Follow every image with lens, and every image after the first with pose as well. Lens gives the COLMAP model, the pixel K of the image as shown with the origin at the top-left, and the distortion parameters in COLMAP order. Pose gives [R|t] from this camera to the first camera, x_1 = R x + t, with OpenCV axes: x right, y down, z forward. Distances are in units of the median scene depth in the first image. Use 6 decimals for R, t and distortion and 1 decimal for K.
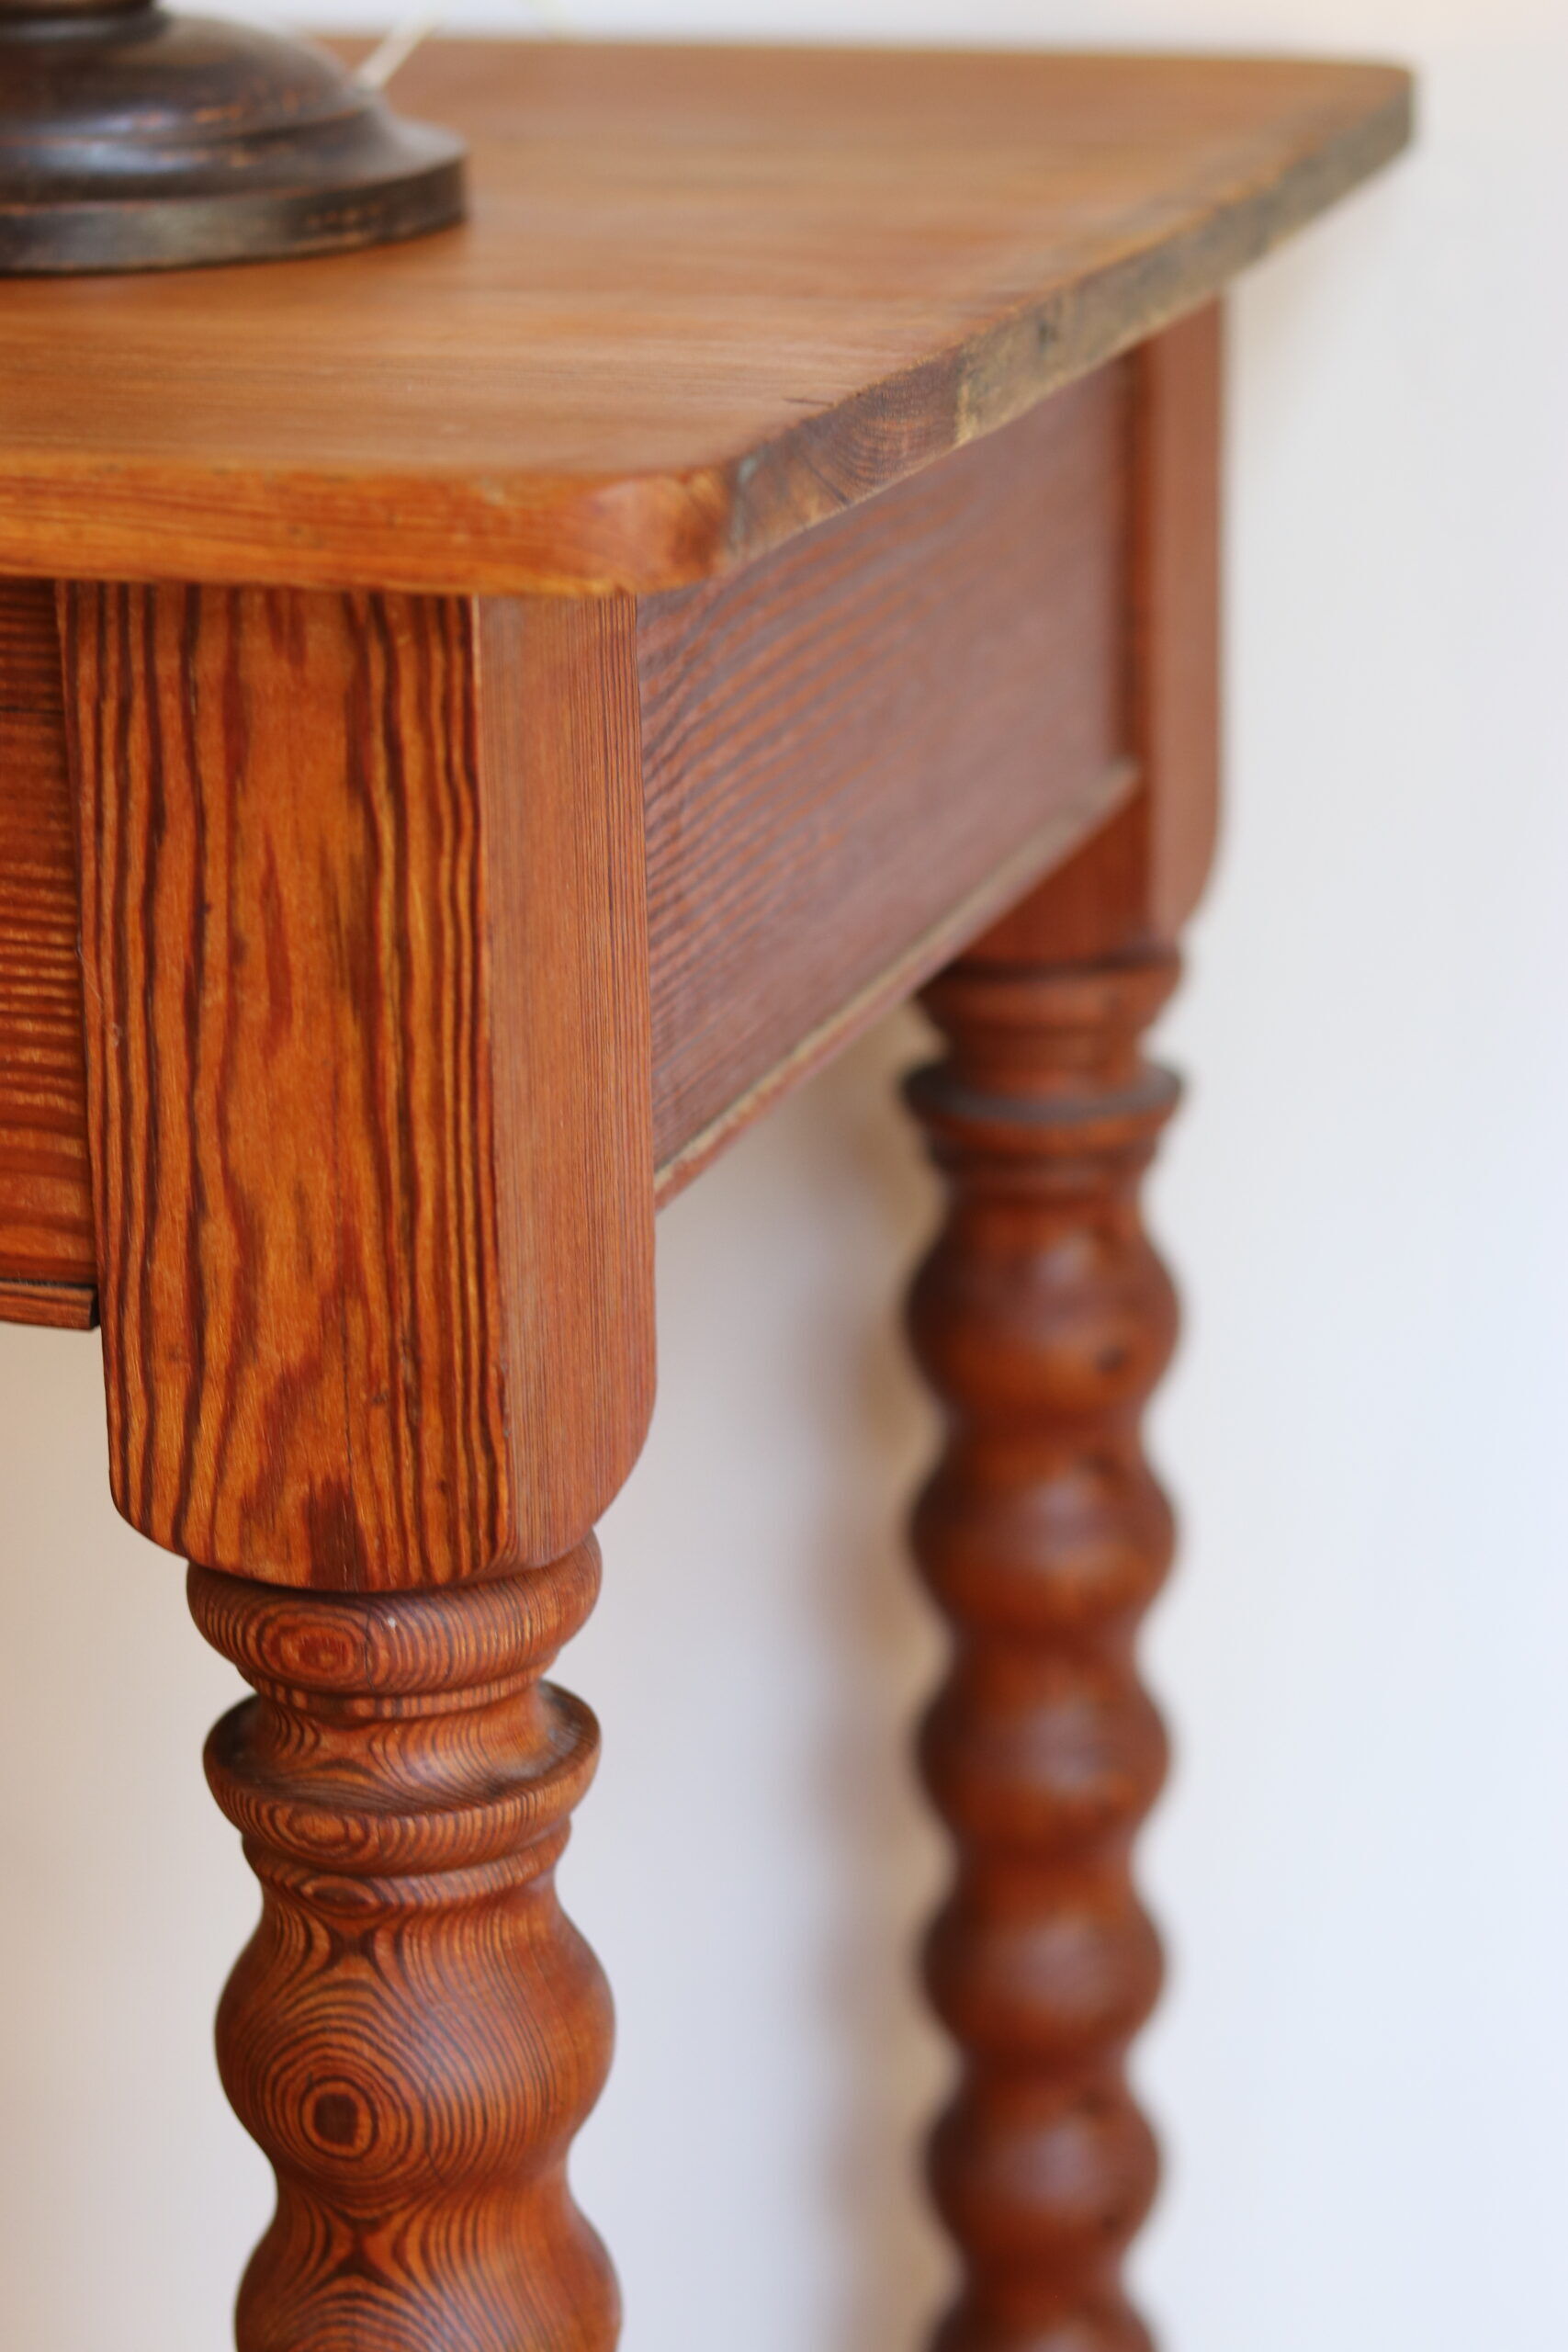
lens RADIAL K [[5694.5, 0, 784.0], [0, 5694.5, 1176.0], [0, 0, 1]] dist [-0.112674, -0.048901]
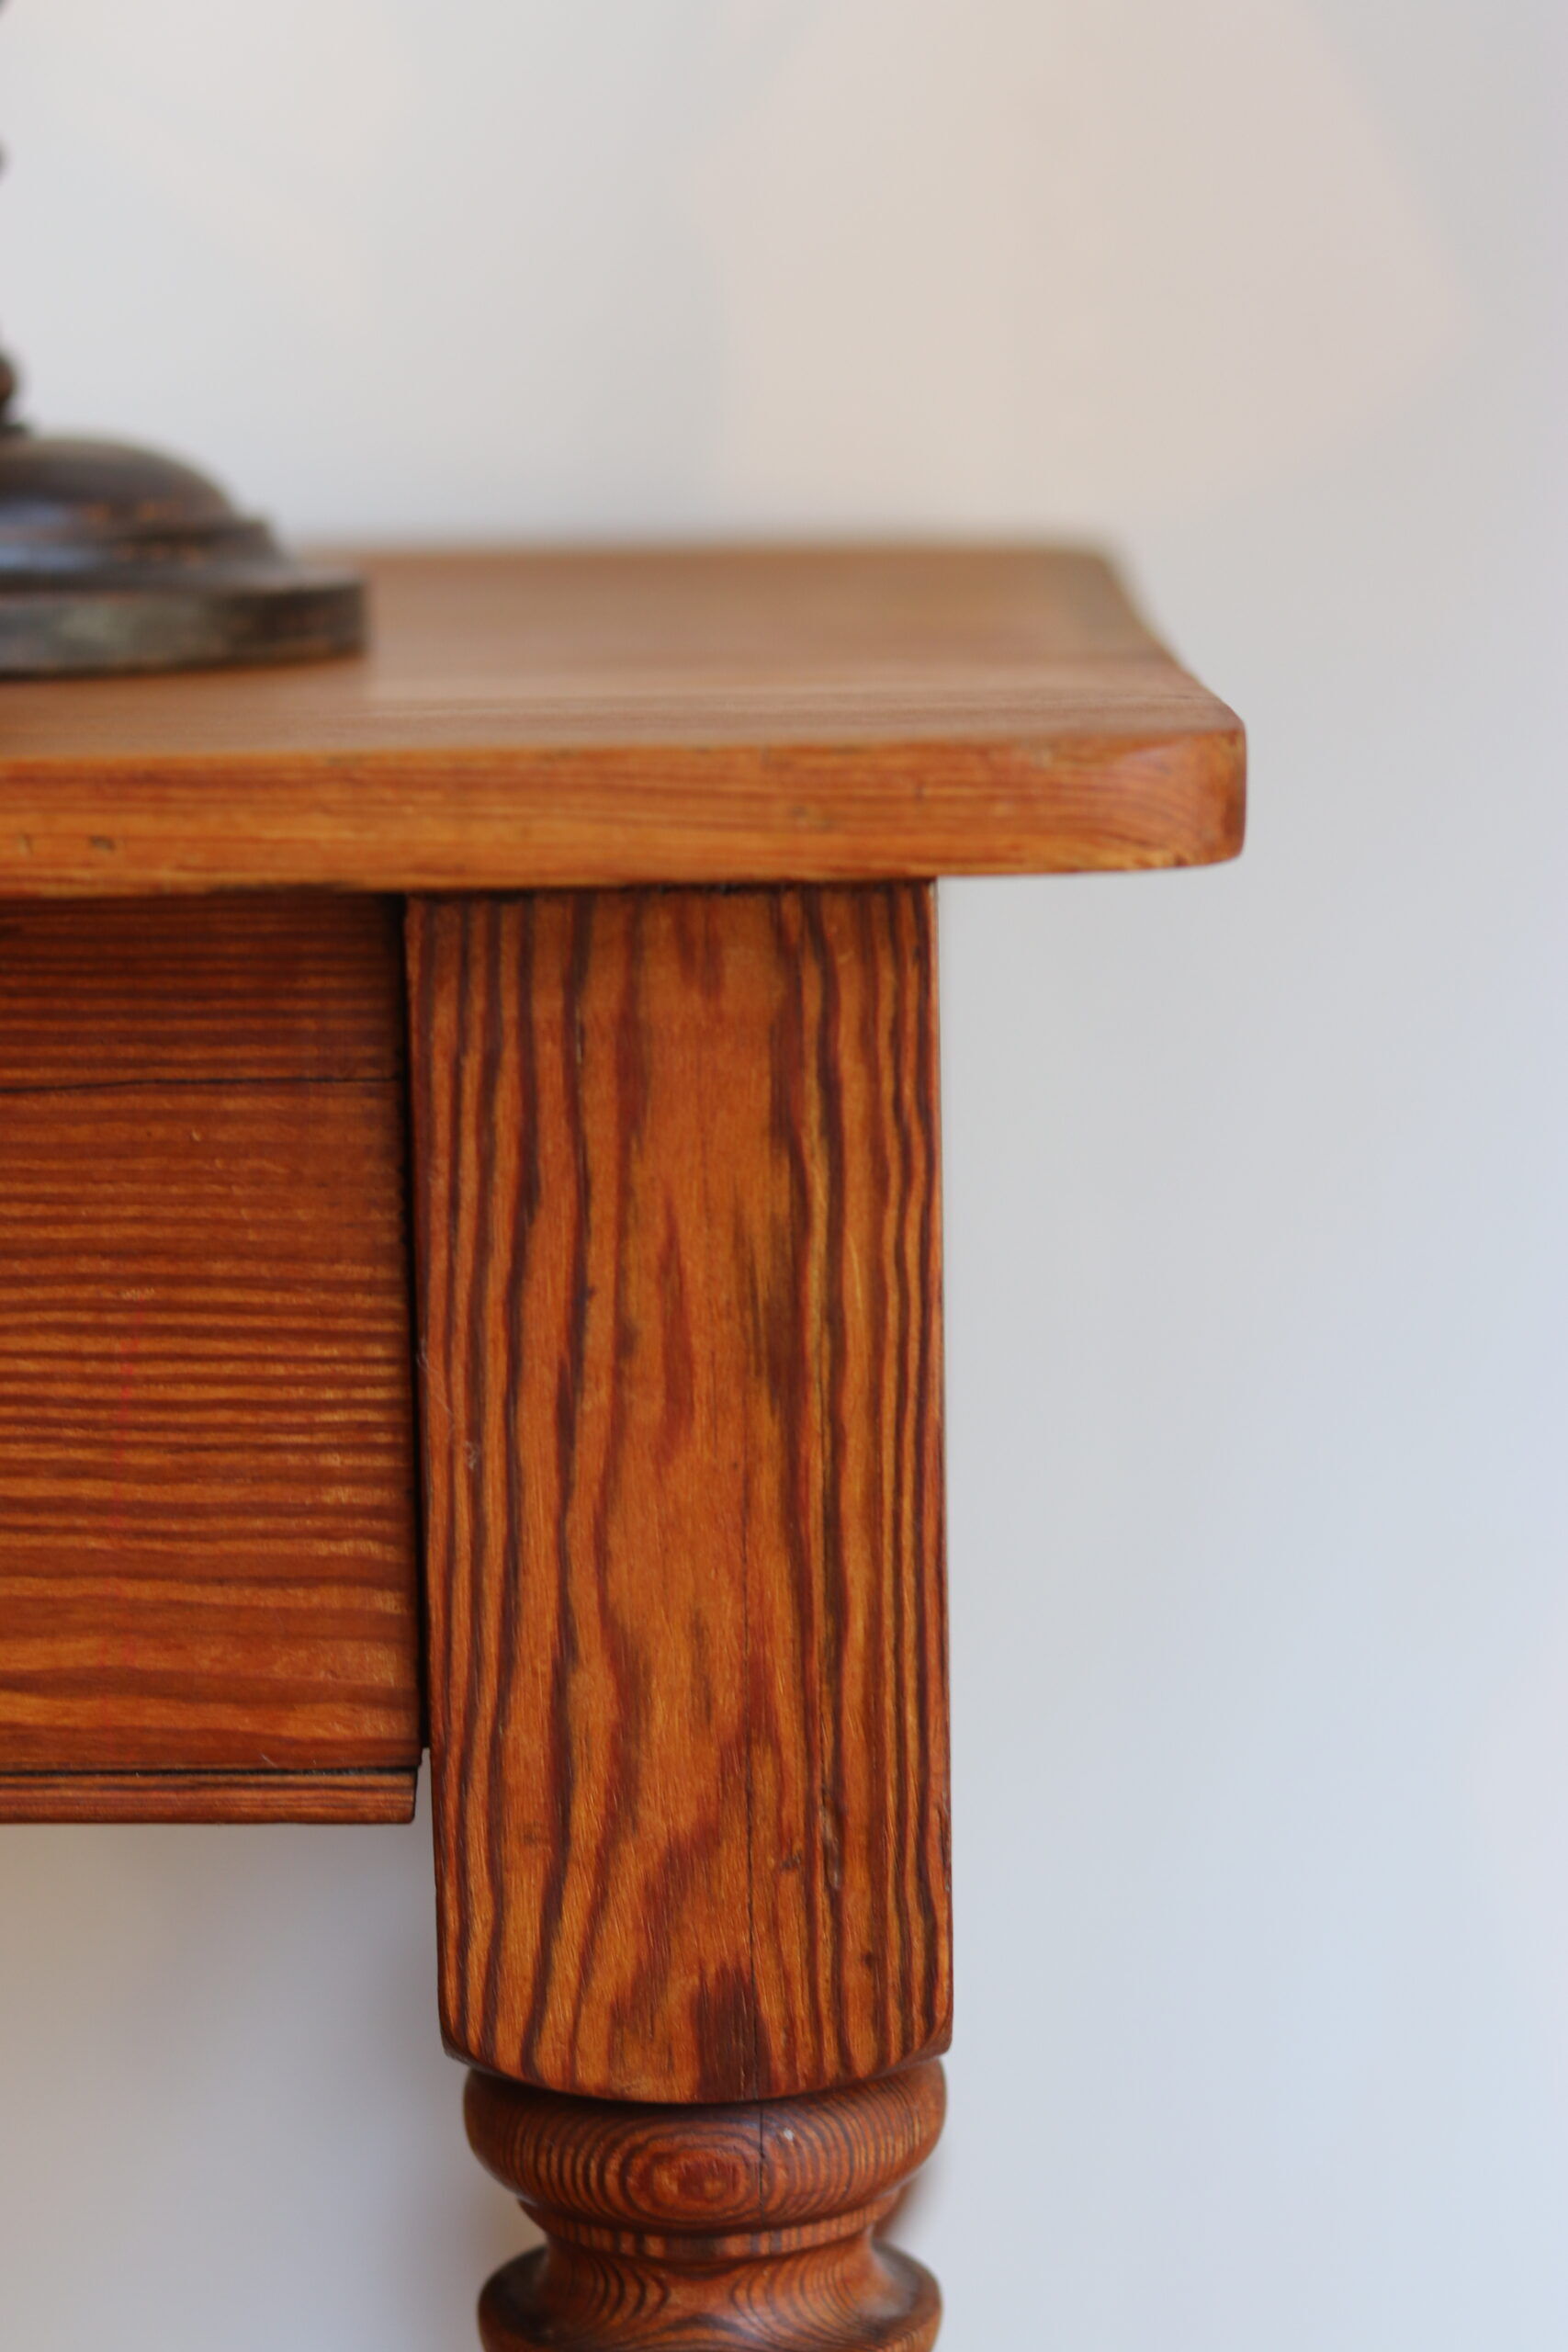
lens RADIAL K [[5694.5, 0, 784.0], [0, 5694.5, 1176.0], [0, 0, 1]] dist [-0.112674, -0.048901]
pose [[0.955840, -0.046021, 0.290261, -0.318928], [0.090864, 0.985548, -0.142961, 0.060156], [-0.279487, 0.163023, 0.946208, 0.177377]]
